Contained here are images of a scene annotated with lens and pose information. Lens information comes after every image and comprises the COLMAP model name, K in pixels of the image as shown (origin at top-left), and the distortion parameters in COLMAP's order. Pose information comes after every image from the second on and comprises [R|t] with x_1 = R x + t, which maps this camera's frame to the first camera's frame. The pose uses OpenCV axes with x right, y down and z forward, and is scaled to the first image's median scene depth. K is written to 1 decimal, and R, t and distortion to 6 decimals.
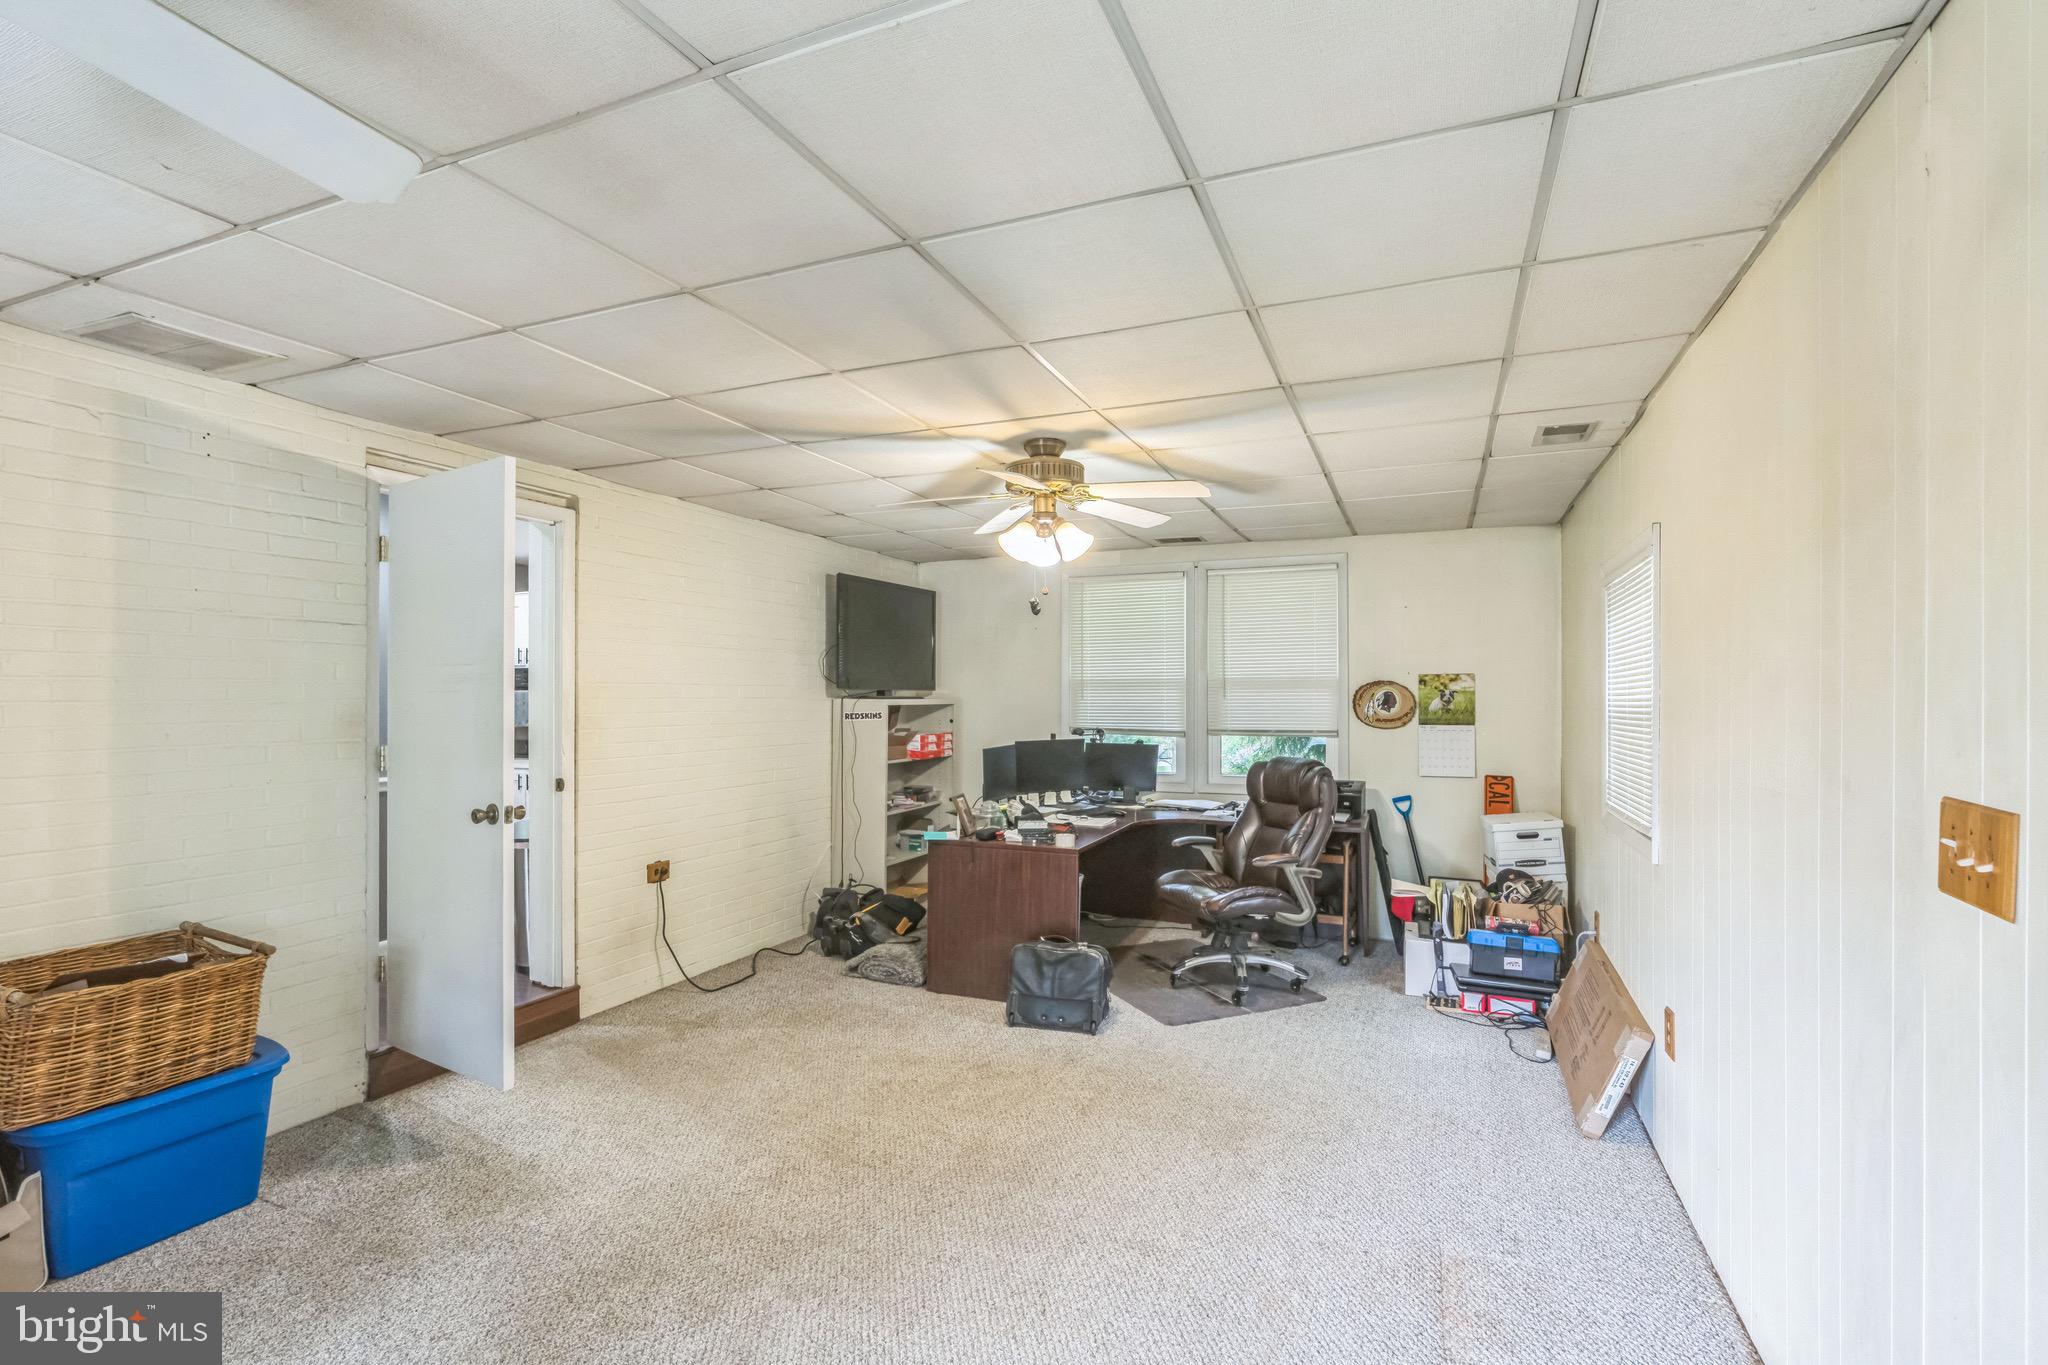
lens RADIAL K [[952.2, 0, 1024.0], [0, 952.2, 682.5], [0, 0, 1]] dist [-0.015149, -0.000286]
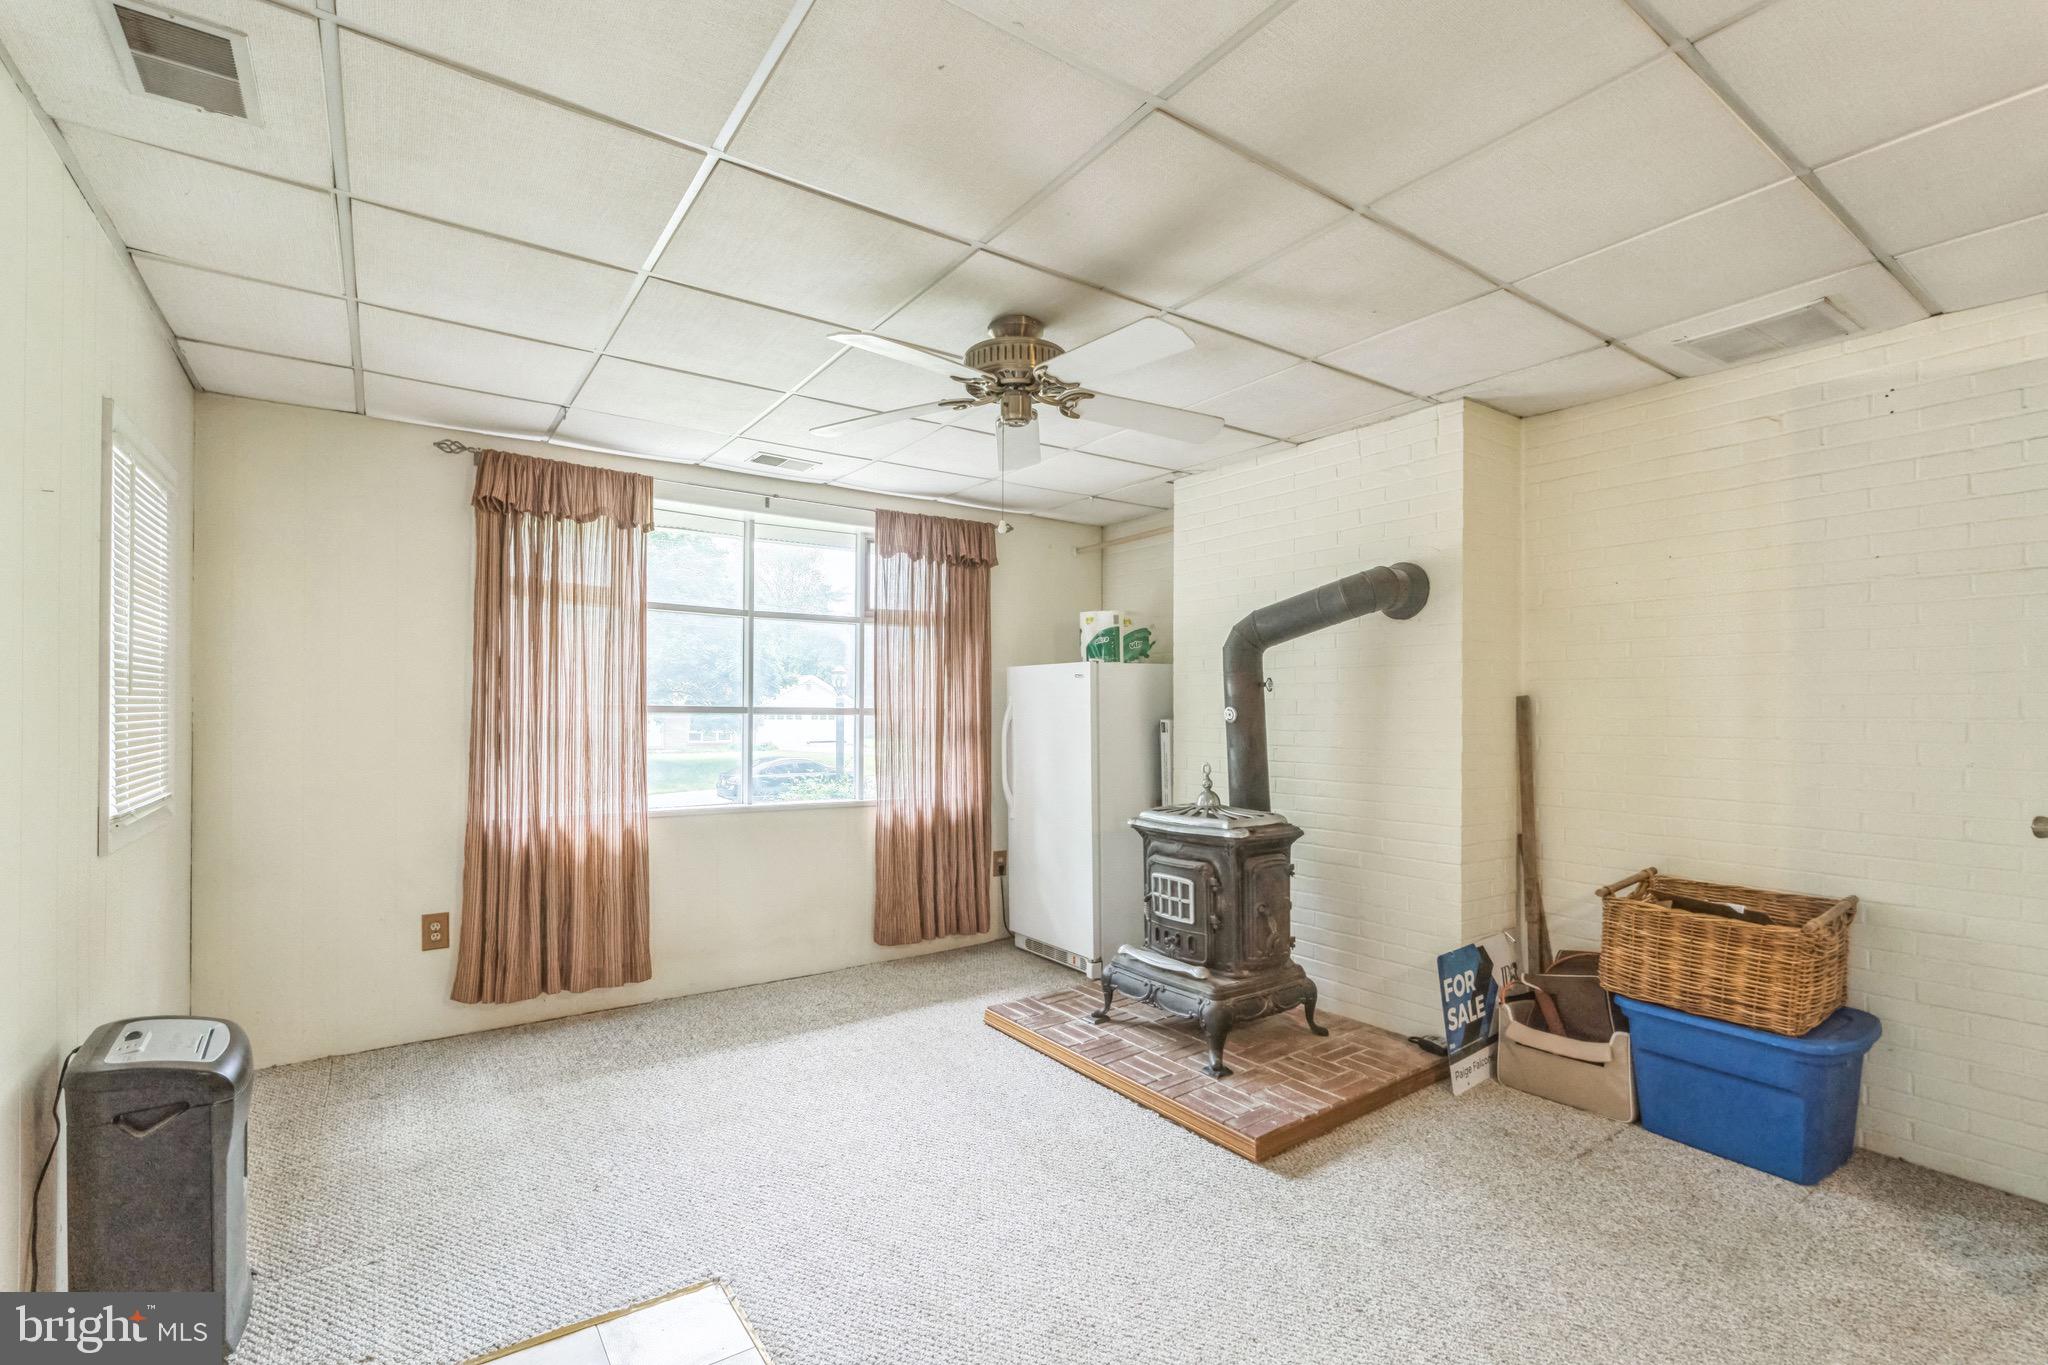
lens RADIAL K [[916.0, 0, 1023.0], [0, 916.0, 706.6], [0, 0, 1]] dist [-0.001083, -0.000272]
pose [[-0.528387, -0.008418, -0.848962, 0.430529], [0.002533, 0.999931, -0.011491, 0.071363], [0.849000, -0.008222, -0.528329, 0.858113]]
